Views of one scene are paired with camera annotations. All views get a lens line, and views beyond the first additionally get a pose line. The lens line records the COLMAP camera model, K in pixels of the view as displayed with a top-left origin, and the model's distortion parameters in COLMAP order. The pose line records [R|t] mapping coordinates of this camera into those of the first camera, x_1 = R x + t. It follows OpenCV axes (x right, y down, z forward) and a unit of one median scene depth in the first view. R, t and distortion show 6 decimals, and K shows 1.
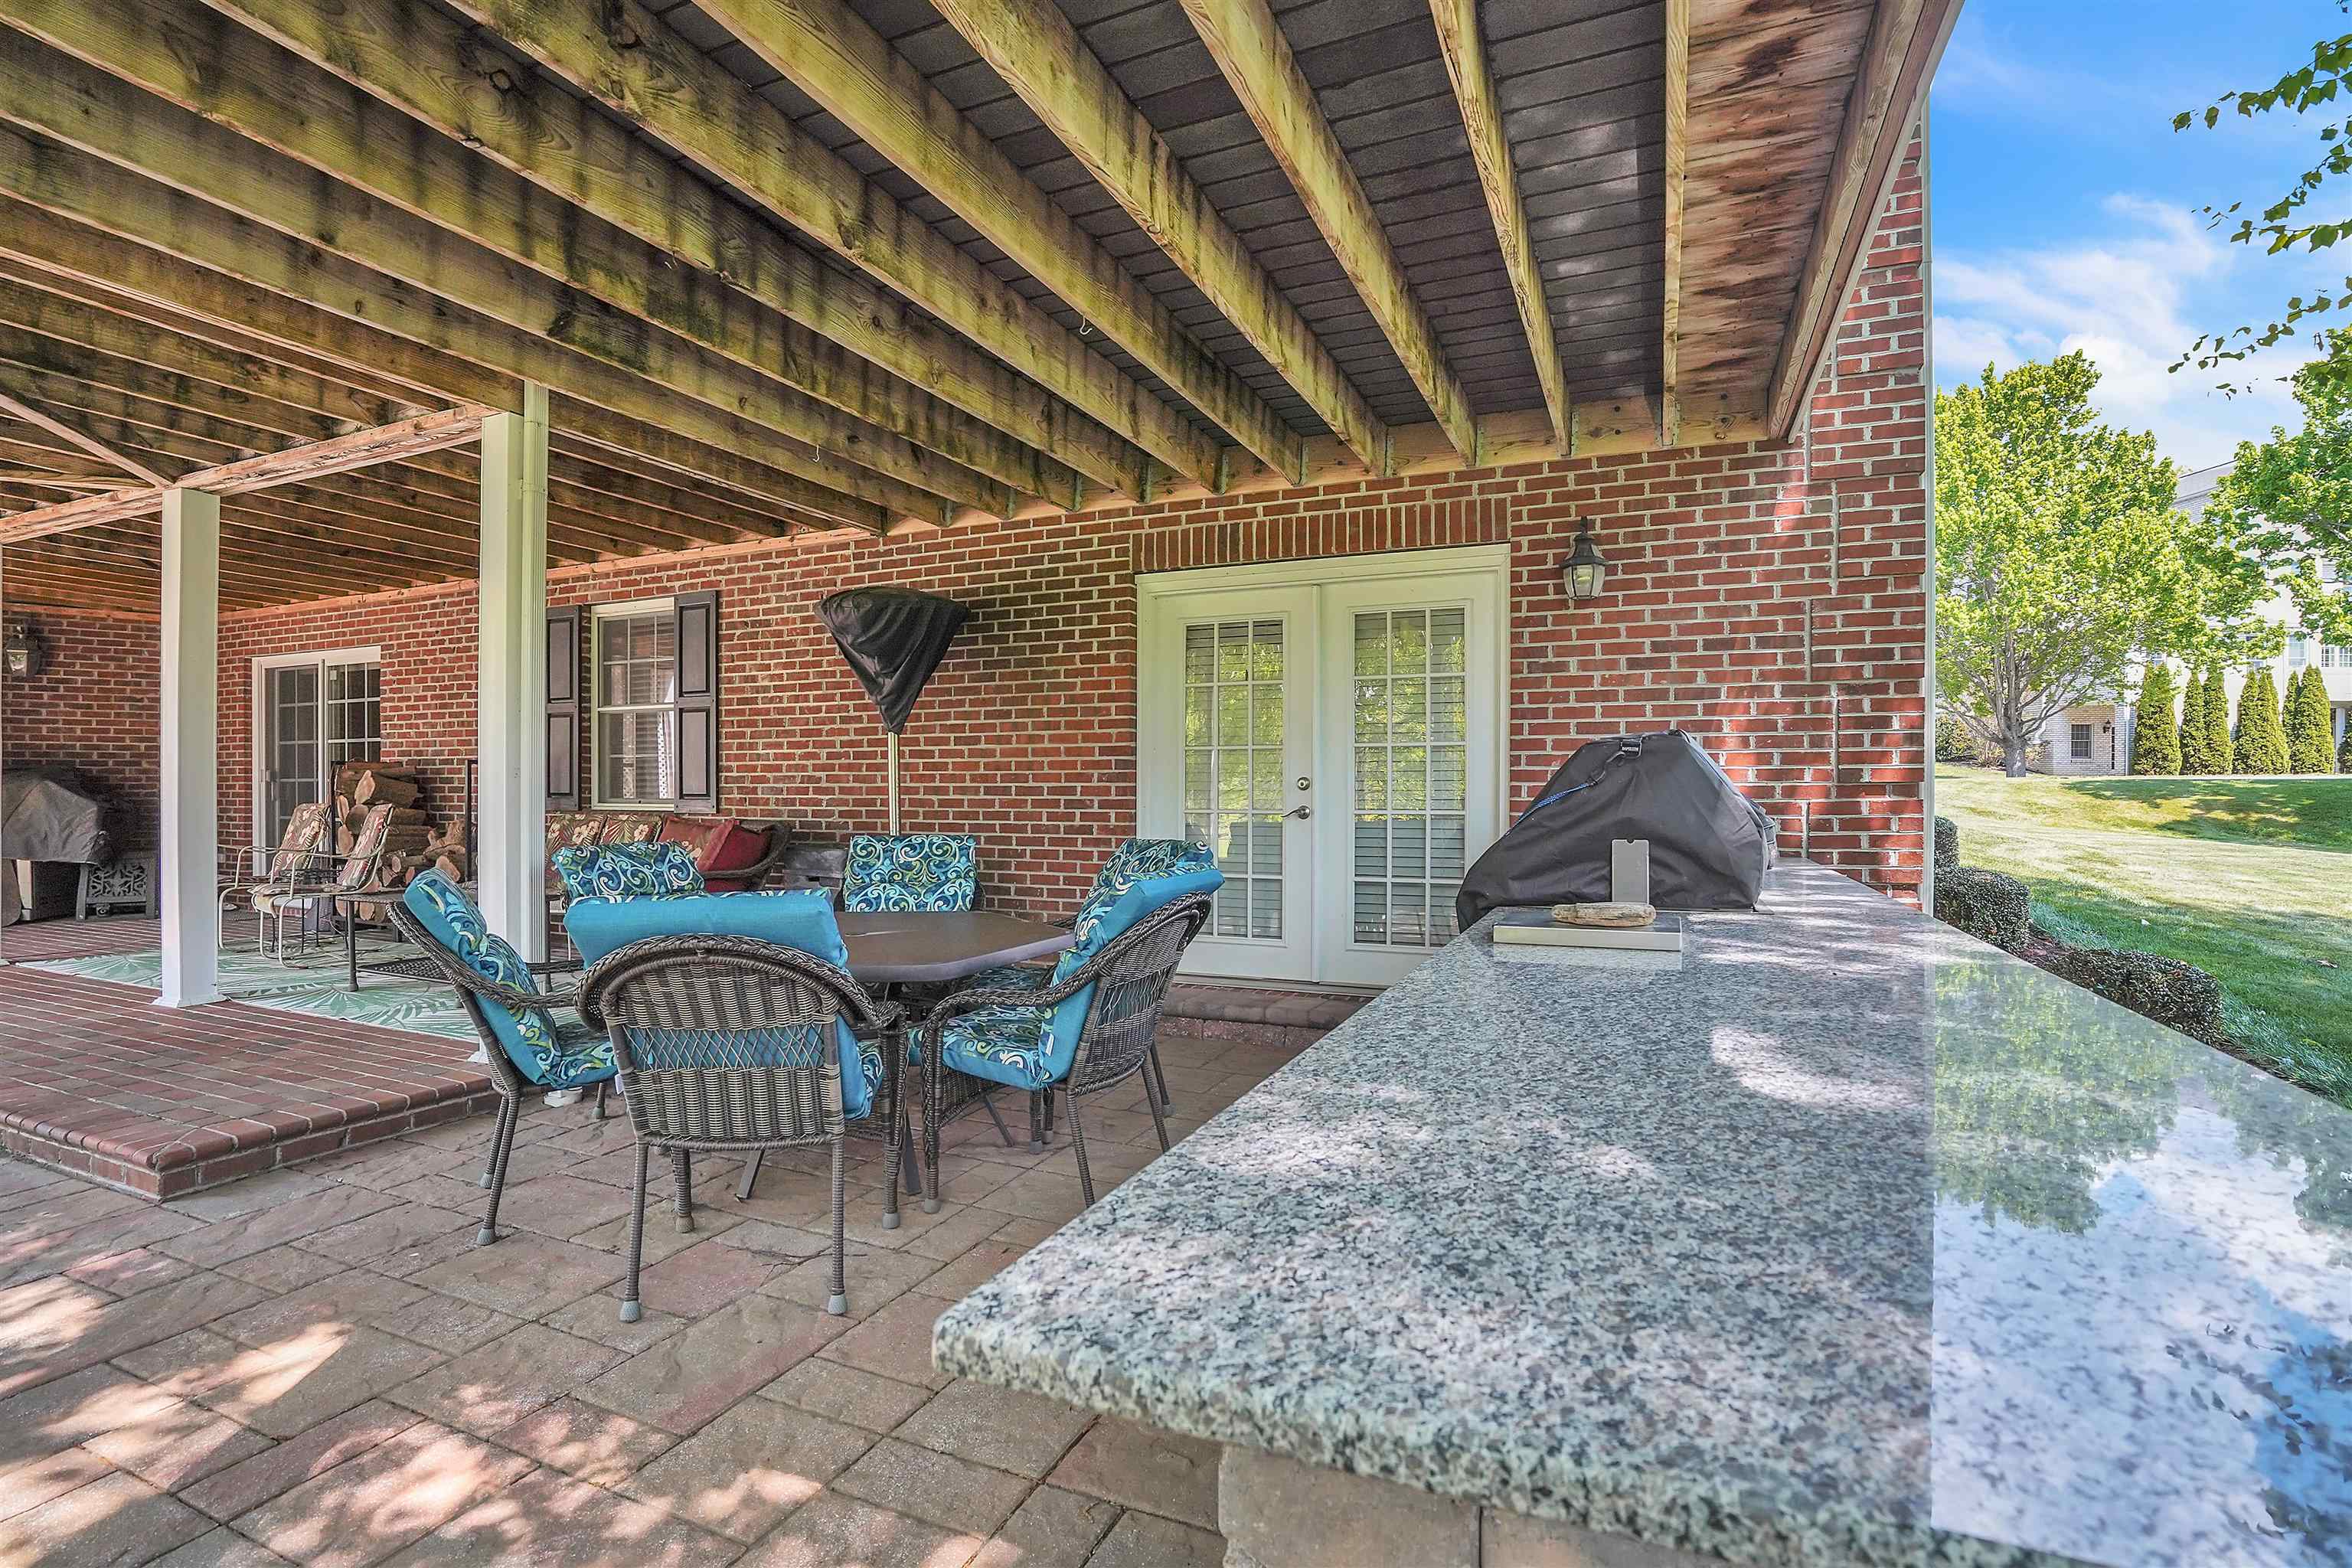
lens RADIAL K [[1105.8, 0, 1176.8], [0, 1105.8, 804.3], [0, 0, 1]] dist [-0.051262, 0.017088]
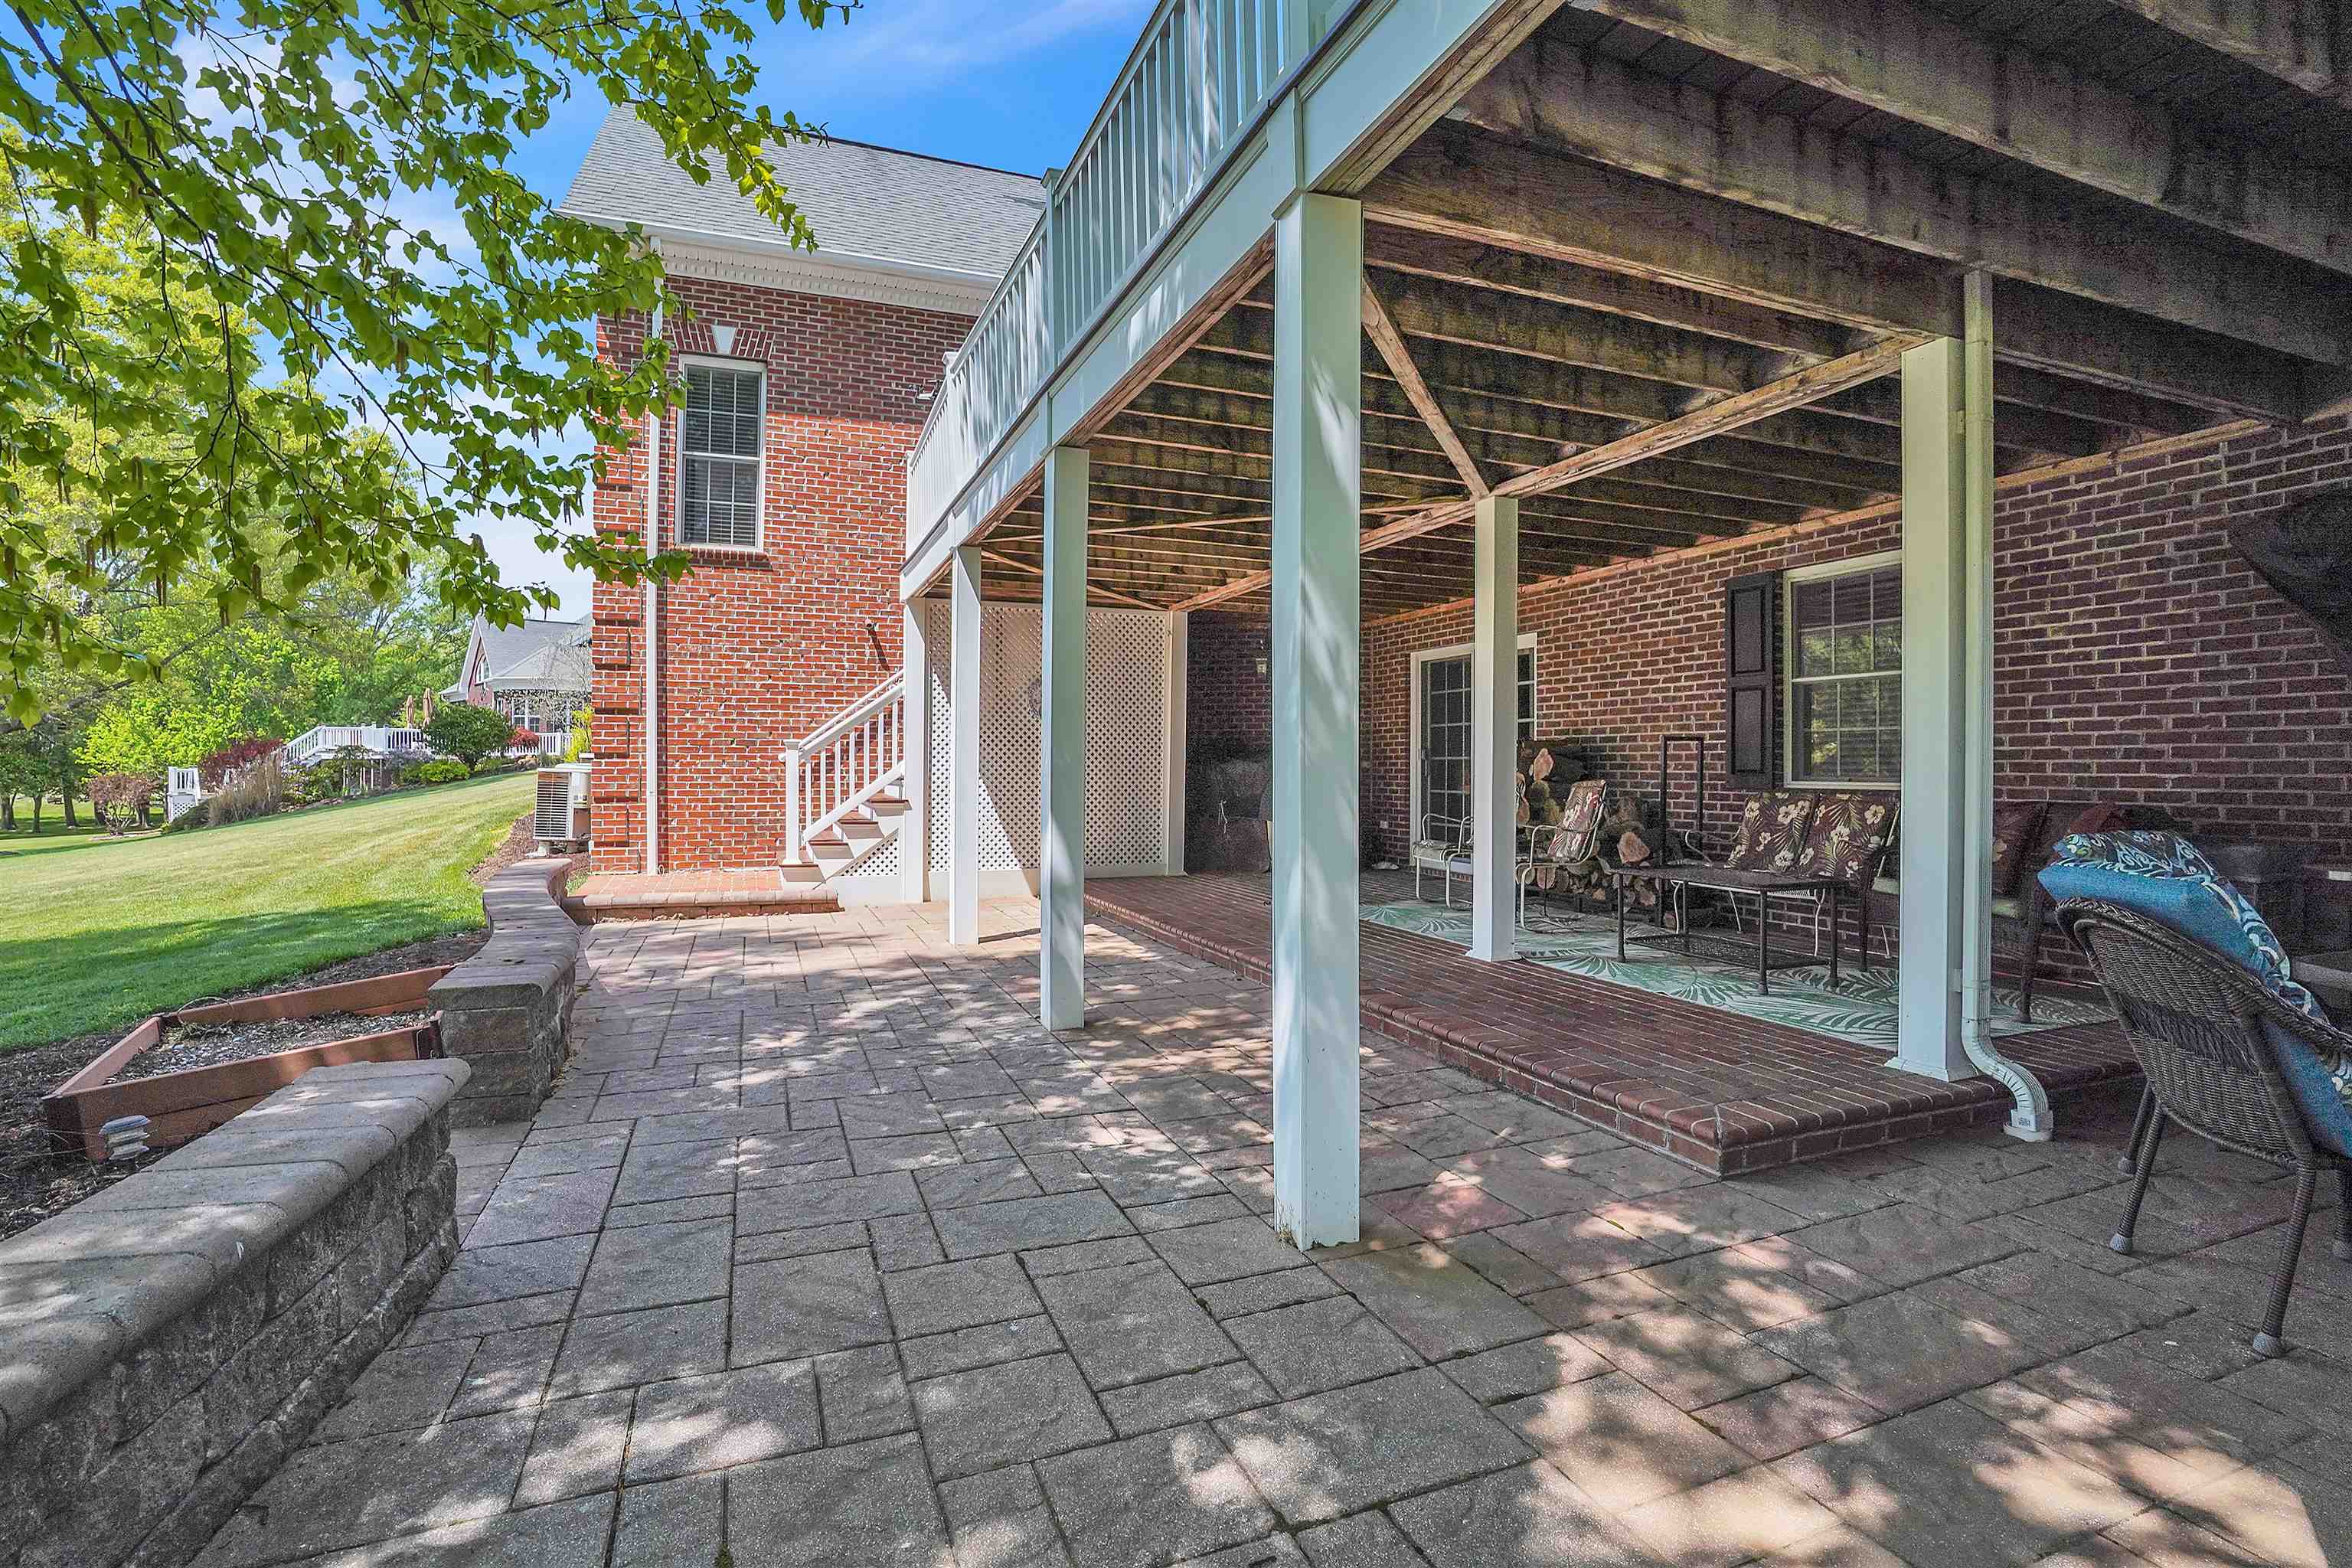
lens RADIAL K [[1105.8, 0, 1182.4], [0, 1105.8, 778.4], [0, 0, 1]] dist [-0.051262, 0.017088]
pose [[0.715400, 0.006868, -0.698682, -0.230904], [-0.009251, 0.999957, 0.000357, 0.001315], [0.698654, 0.006208, 0.715432, -0.029866]]
